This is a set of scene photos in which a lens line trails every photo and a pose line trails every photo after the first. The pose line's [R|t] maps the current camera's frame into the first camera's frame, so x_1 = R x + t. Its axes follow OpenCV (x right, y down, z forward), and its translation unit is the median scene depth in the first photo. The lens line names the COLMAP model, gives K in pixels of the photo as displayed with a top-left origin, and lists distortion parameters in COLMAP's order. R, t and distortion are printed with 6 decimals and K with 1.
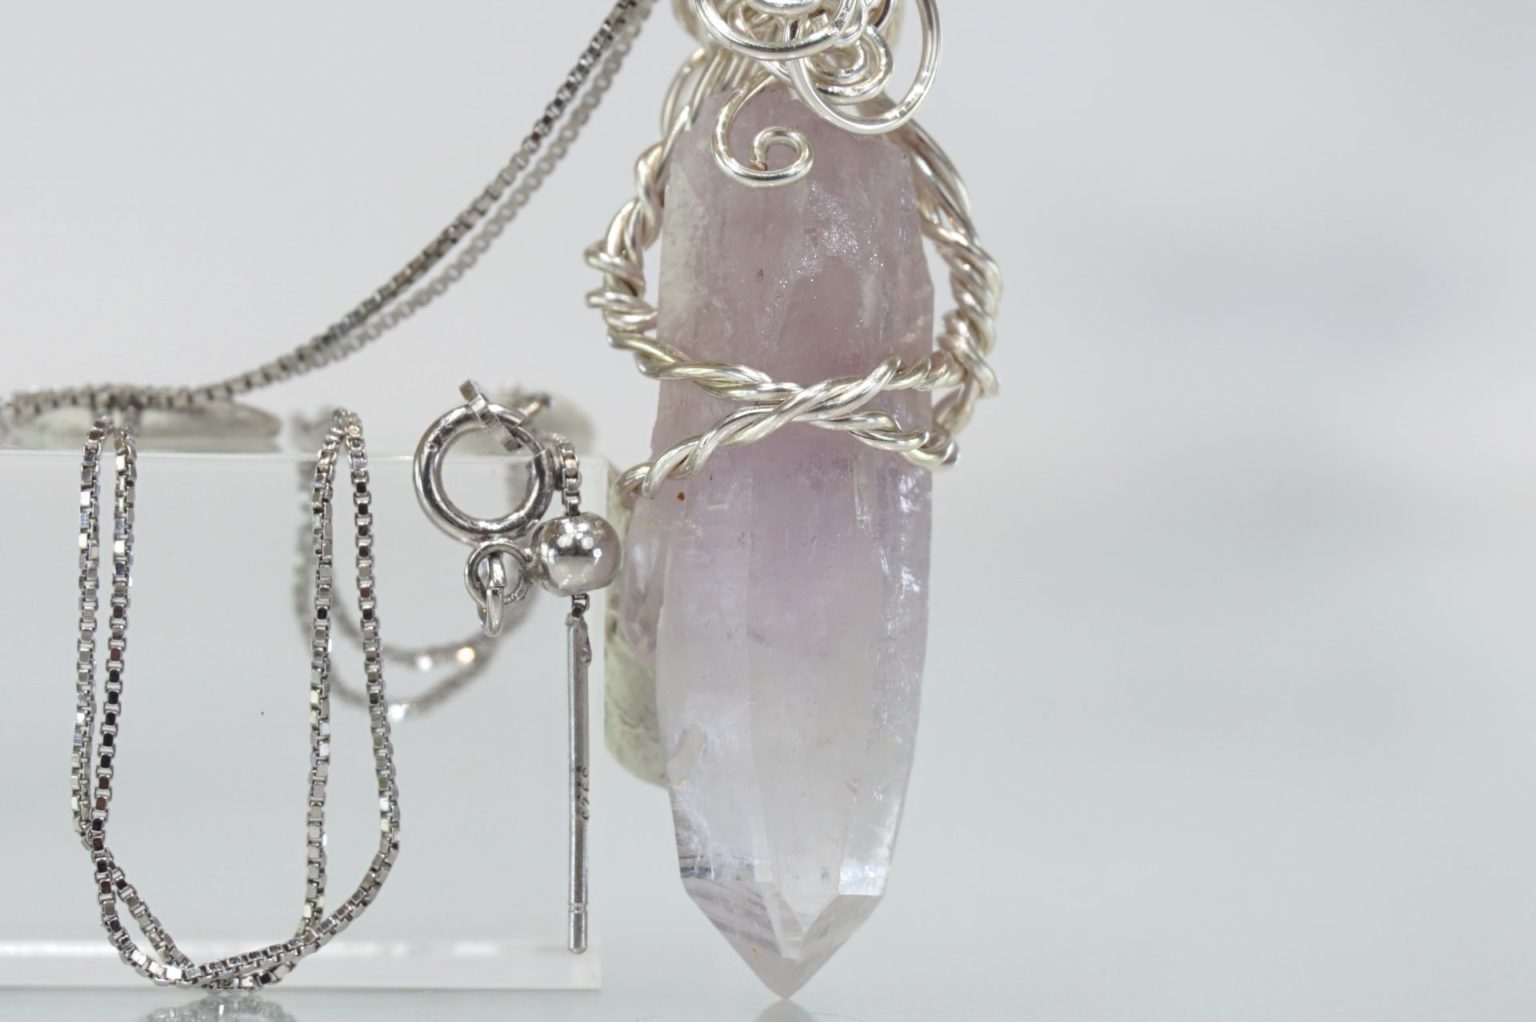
lens RADIAL K [[6252.1, 0, 768.0], [0, 6252.1, 511.0], [0, 0, 1]] dist [-0.179447, 6.793484]
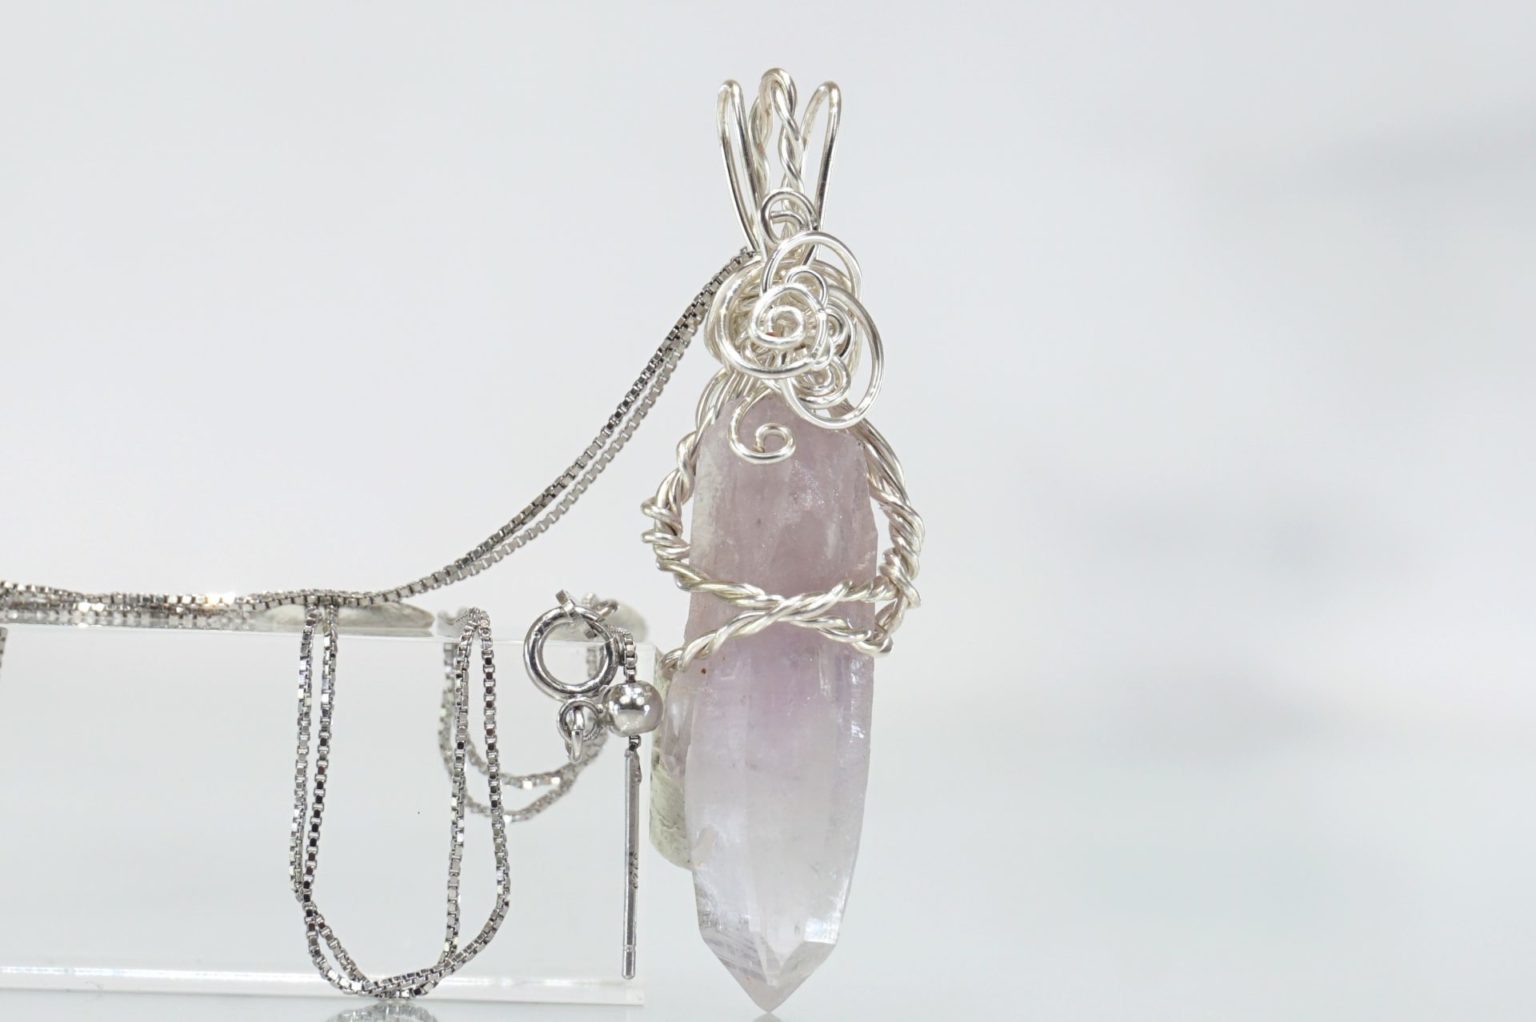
lens RADIAL K [[5521.2, 0, 768.0], [0, 5521.2, 511.0], [0, 0, 1]] dist [-0.206858, -1.258147]
pose [[0.999818, 0.016797, -0.009016, 0.012481], [-0.017135, 0.999097, -0.038890, 0.010413], [0.008354, 0.039038, 0.999203, -0.309454]]
